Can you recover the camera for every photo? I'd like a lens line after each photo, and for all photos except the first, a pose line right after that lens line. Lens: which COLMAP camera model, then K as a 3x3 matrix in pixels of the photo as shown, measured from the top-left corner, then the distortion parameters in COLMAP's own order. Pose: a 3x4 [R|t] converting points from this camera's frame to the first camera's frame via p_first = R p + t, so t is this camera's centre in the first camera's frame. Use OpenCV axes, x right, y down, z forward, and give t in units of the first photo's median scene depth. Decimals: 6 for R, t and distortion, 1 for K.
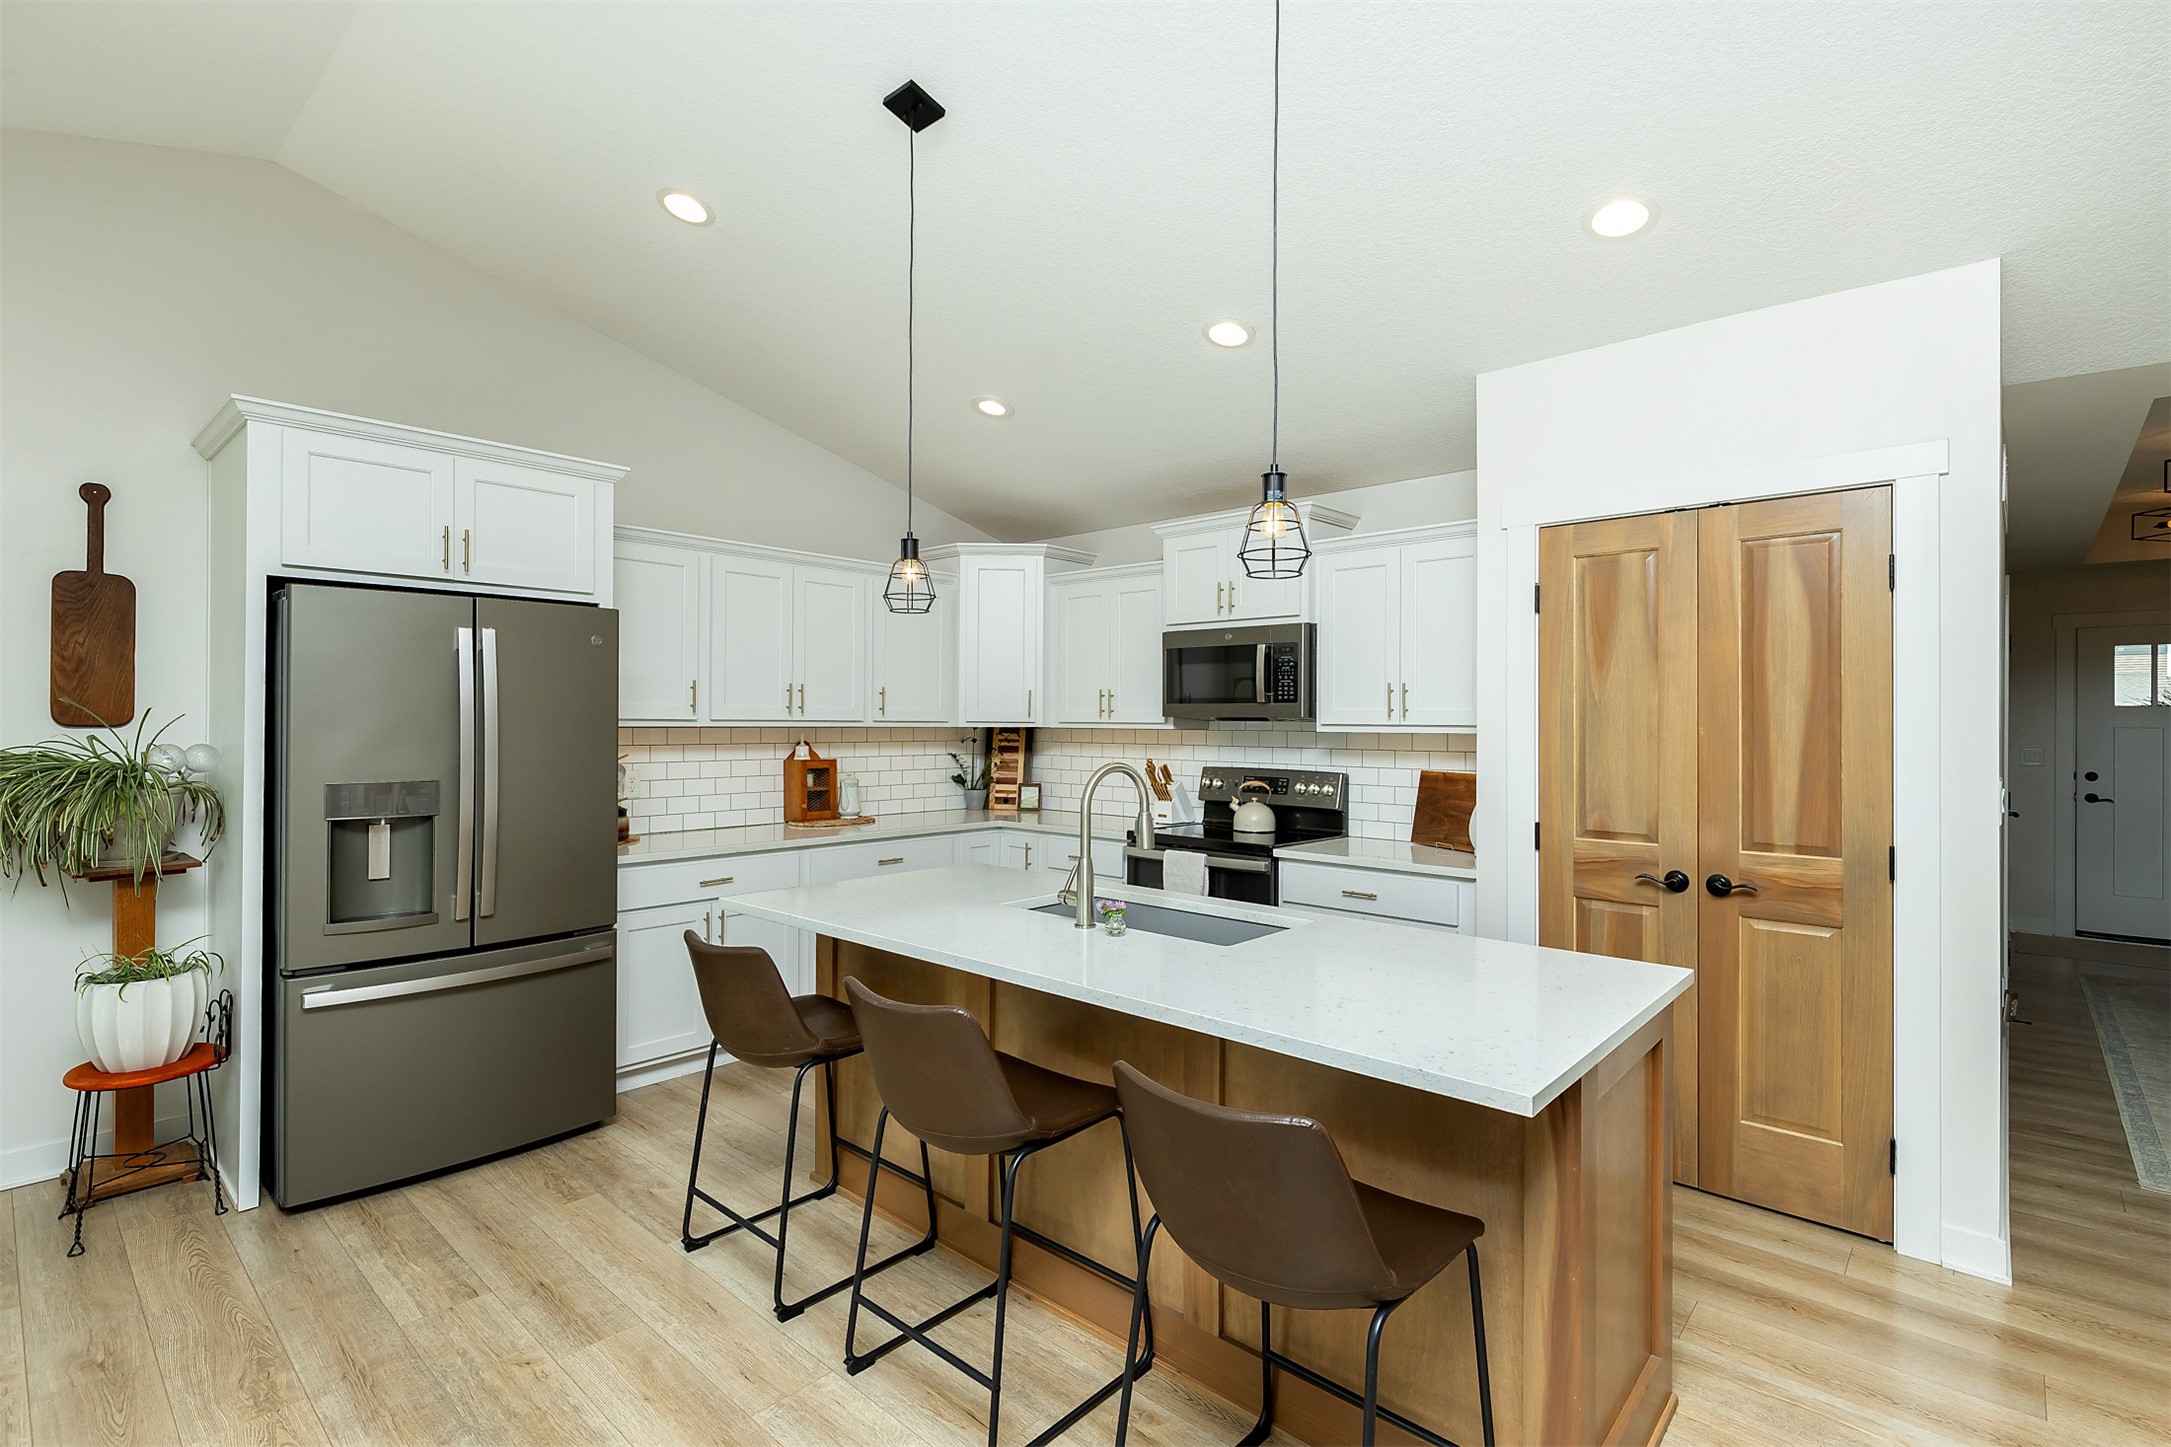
lens RADIAL K [[1013.2, 0, 1066.9], [0, 1013.2, 718.1], [0, 0, 1]] dist [0.016333, -0.000737]
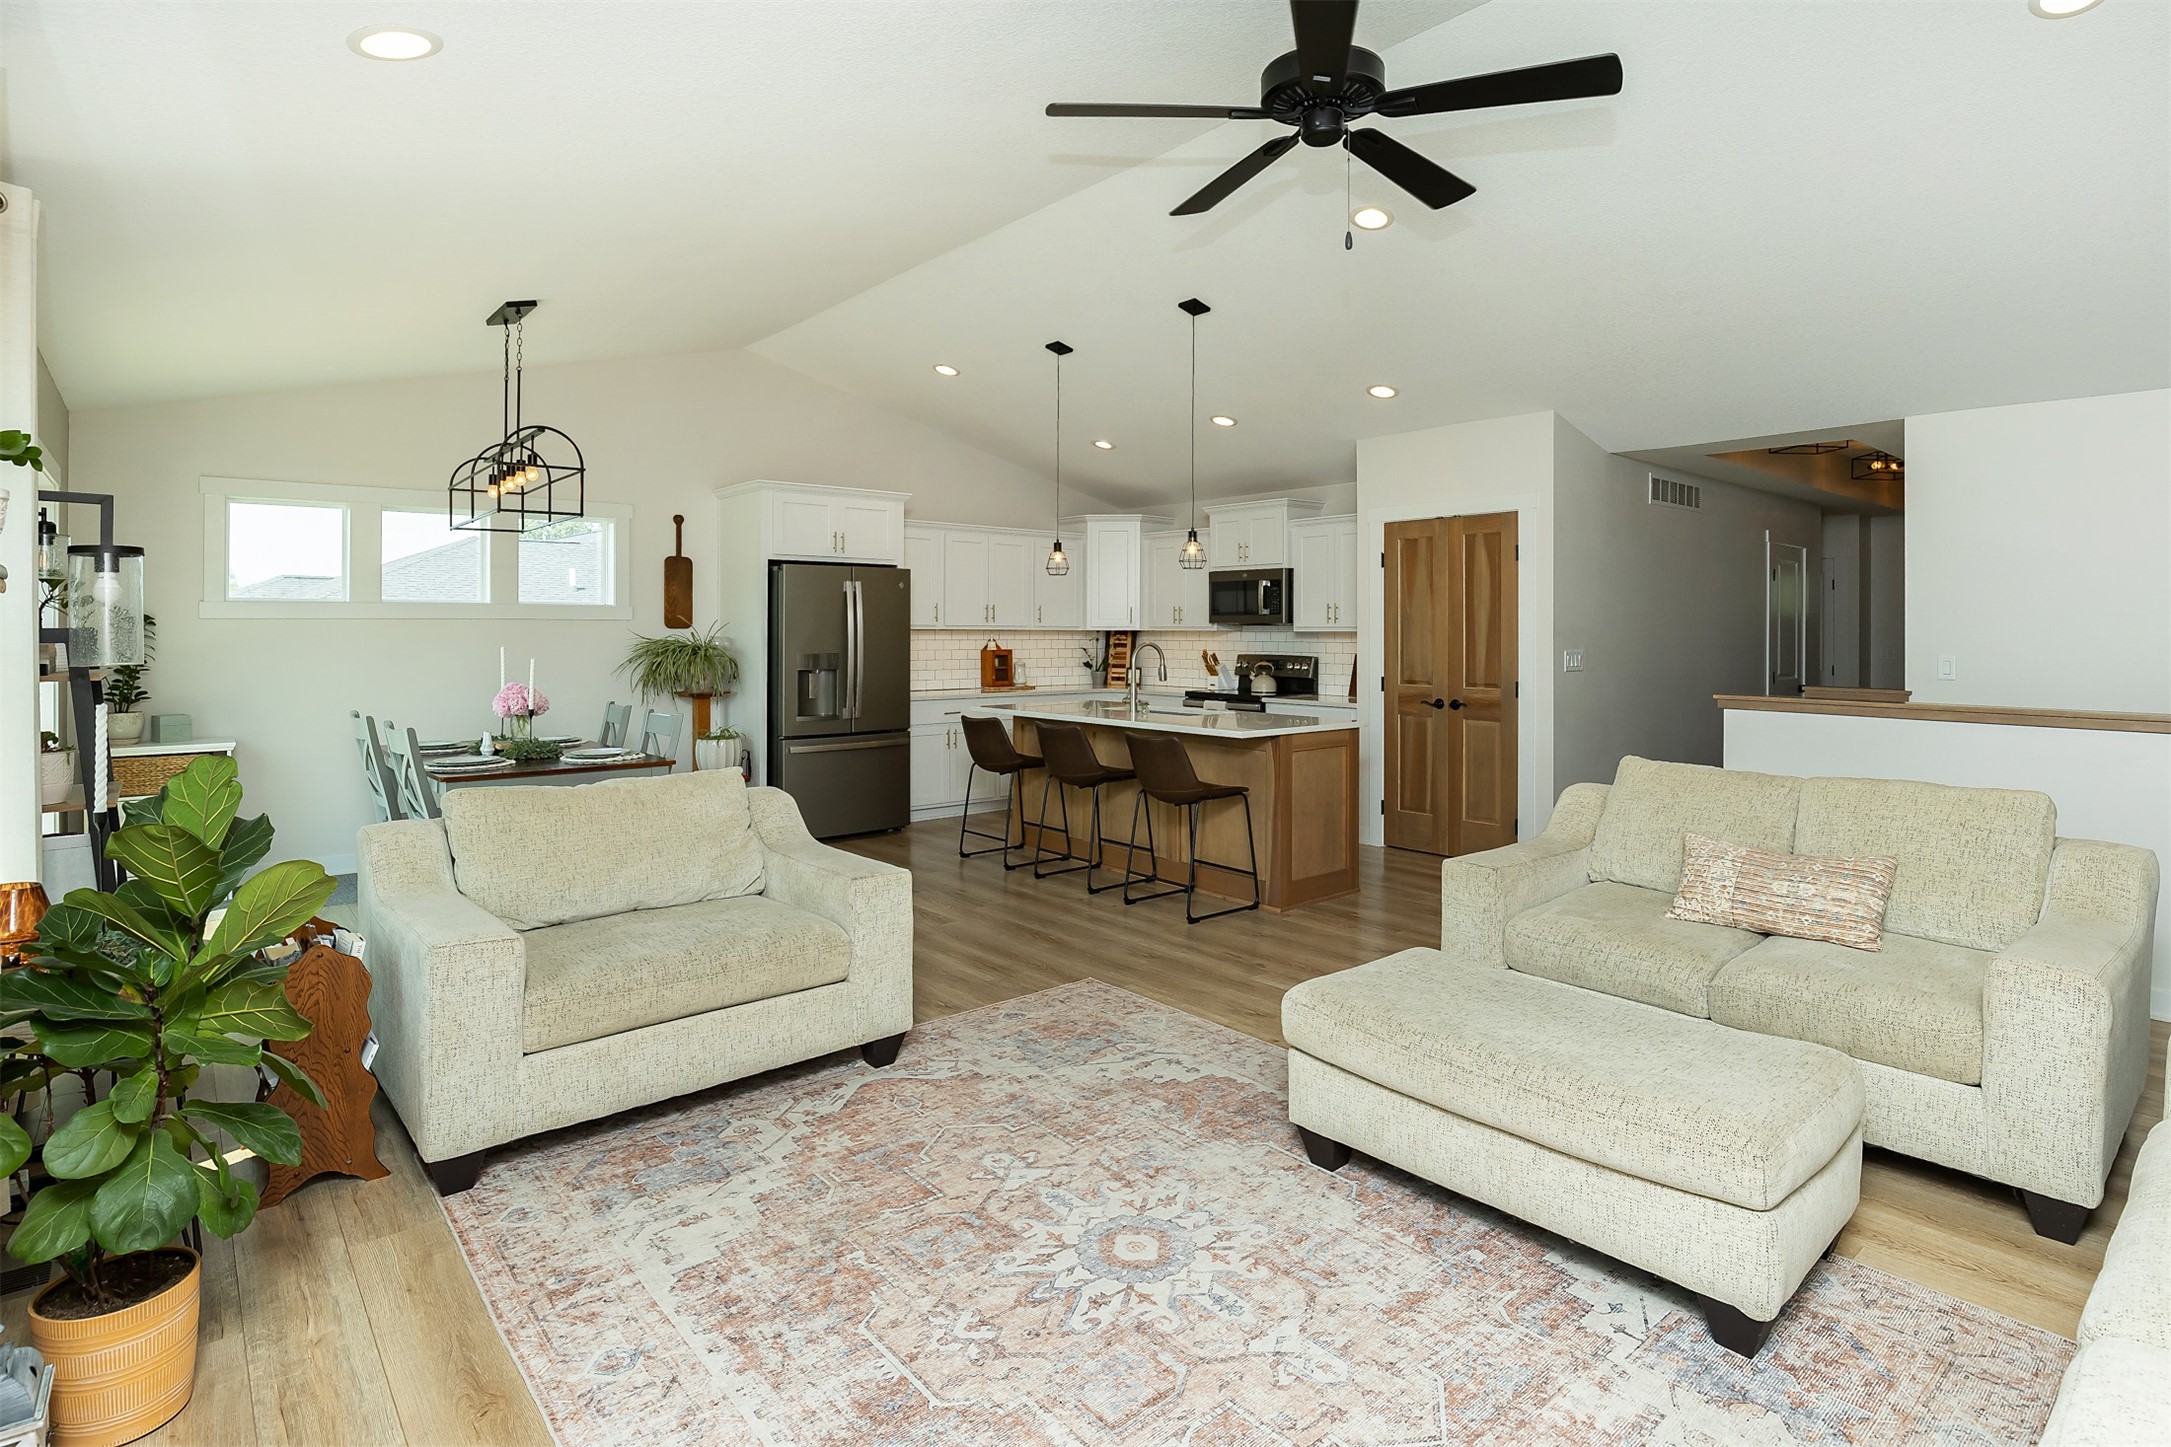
lens RADIAL K [[1013.2, 0, 1168.3], [0, 1013.2, 622.2], [0, 0, 1]] dist [0.016333, -0.000737]
pose [[0.999169, -0.002880, -0.040652, 0.105437], [0.002635, 0.999978, -0.006095, 0.007597], [0.040669, 0.005983, 0.999155, -0.717842]]
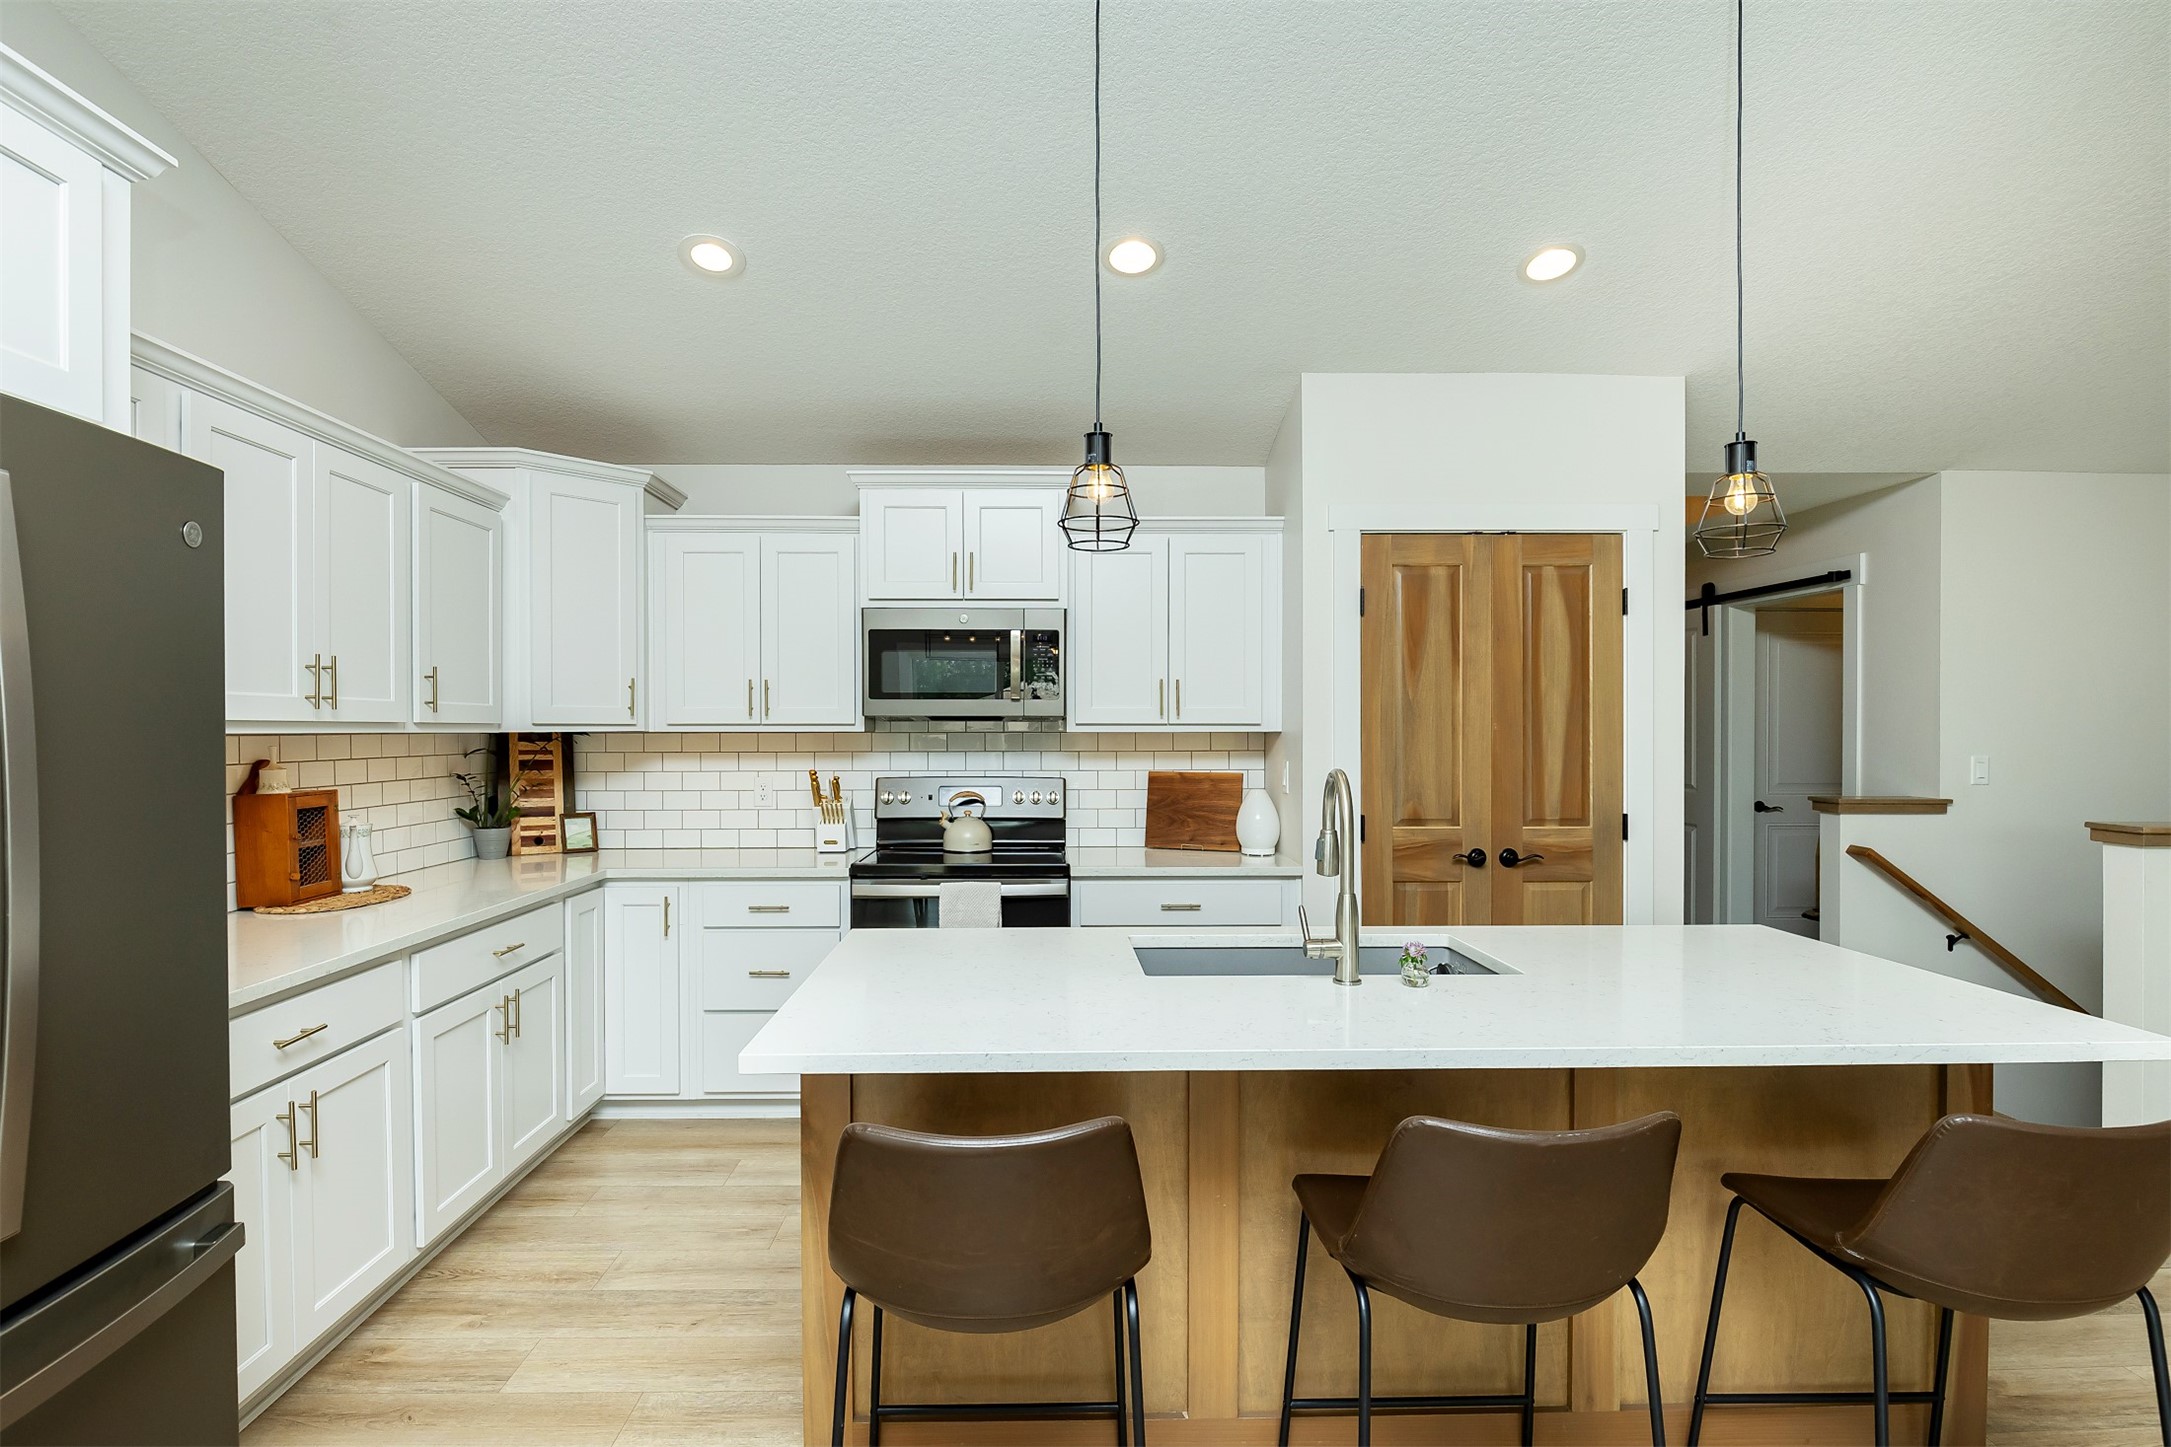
lens RADIAL K [[1053.1, 0, 1108.0], [0, 1053.1, 740.1], [0, 0, 1]] dist [0.002652, -0.000006]
pose [[0.720685, -0.014435, 0.693112, -0.370032], [0.003366, 0.999844, 0.017324, 0.004301], [-0.693254, -0.010152, 0.720622, 0.309414]]
